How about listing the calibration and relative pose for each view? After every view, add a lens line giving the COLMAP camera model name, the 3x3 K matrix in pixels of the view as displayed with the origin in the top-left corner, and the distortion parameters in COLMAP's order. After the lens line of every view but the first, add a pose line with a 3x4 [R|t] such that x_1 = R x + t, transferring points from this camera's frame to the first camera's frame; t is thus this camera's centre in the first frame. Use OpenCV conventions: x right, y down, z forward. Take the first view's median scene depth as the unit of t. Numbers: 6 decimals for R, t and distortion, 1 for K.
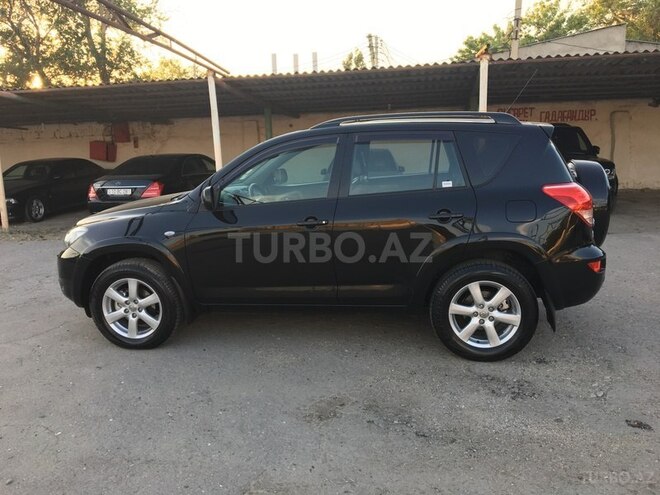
lens RADIAL K [[556.9, 0, 328.7], [0, 556.9, 248.7], [0, 0, 1]] dist [0.054059, -0.074973]
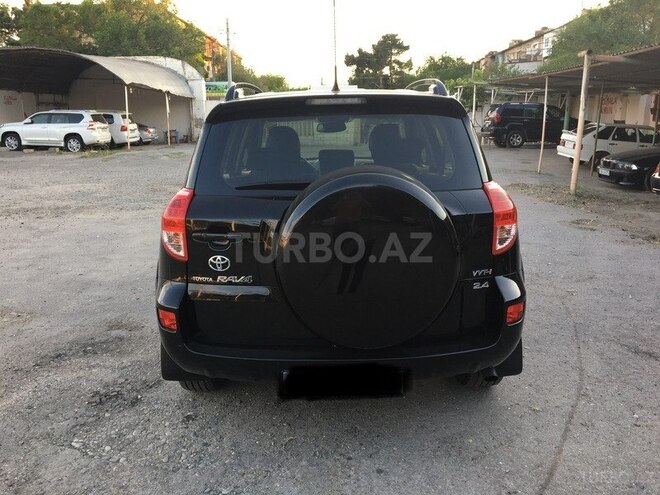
lens RADIAL K [[556.9, 0, 328.7], [0, 556.9, 248.7], [0, 0, 1]] dist [0.054059, -0.074973]
pose [[0.149417, 0.251710, -0.956199, 1.222324], [-0.182554, 0.957453, 0.223514, -0.253327], [0.971776, 0.141161, 0.189010, 1.145287]]
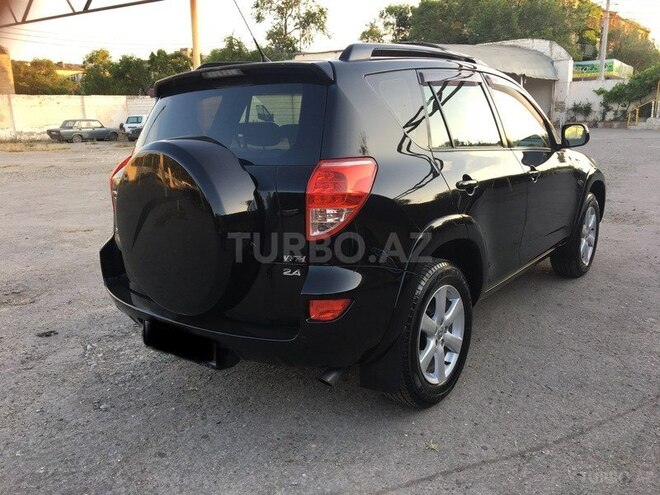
lens RADIAL K [[556.9, 0, 328.7], [0, 556.9, 248.7], [0, 0, 1]] dist [0.054059, -0.074973]
pose [[-0.493383, 0.248700, -0.833500, 1.088886], [-0.120920, 0.929336, 0.348873, -0.339238], [0.861366, 0.272915, -0.428446, 1.778135]]
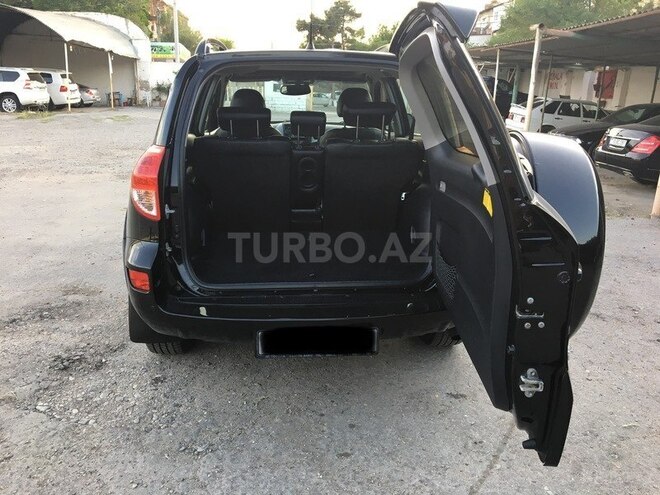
lens RADIAL K [[556.9, 0, 328.7], [0, 556.9, 248.7], [0, 0, 1]] dist [0.054059, -0.074973]
pose [[0.233437, 0.302908, -0.923988, 1.222415], [-0.211543, 0.943302, 0.255795, -0.235863], [0.949082, 0.135751, 0.284280, 1.113589]]
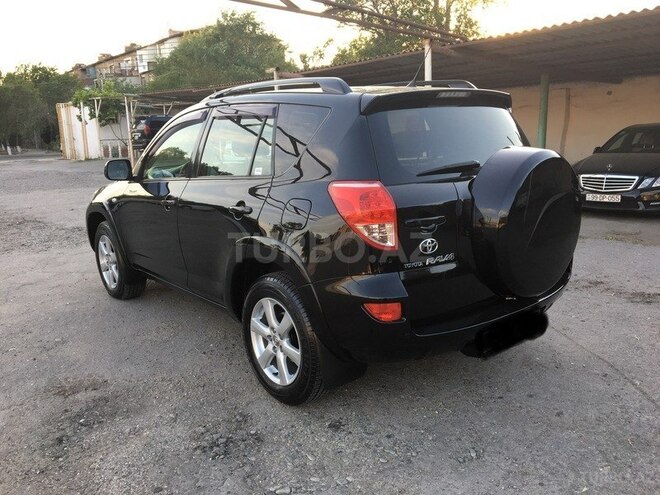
lens RADIAL K [[556.9, 0, 328.7], [0, 556.9, 248.7], [0, 0, 1]] dist [0.054059, -0.074973]
pose [[0.747825, 0.151221, -0.646444, 0.913656], [-0.119824, 0.988466, 0.092614, -0.103372], [0.652993, 0.008200, 0.757320, 0.507458]]
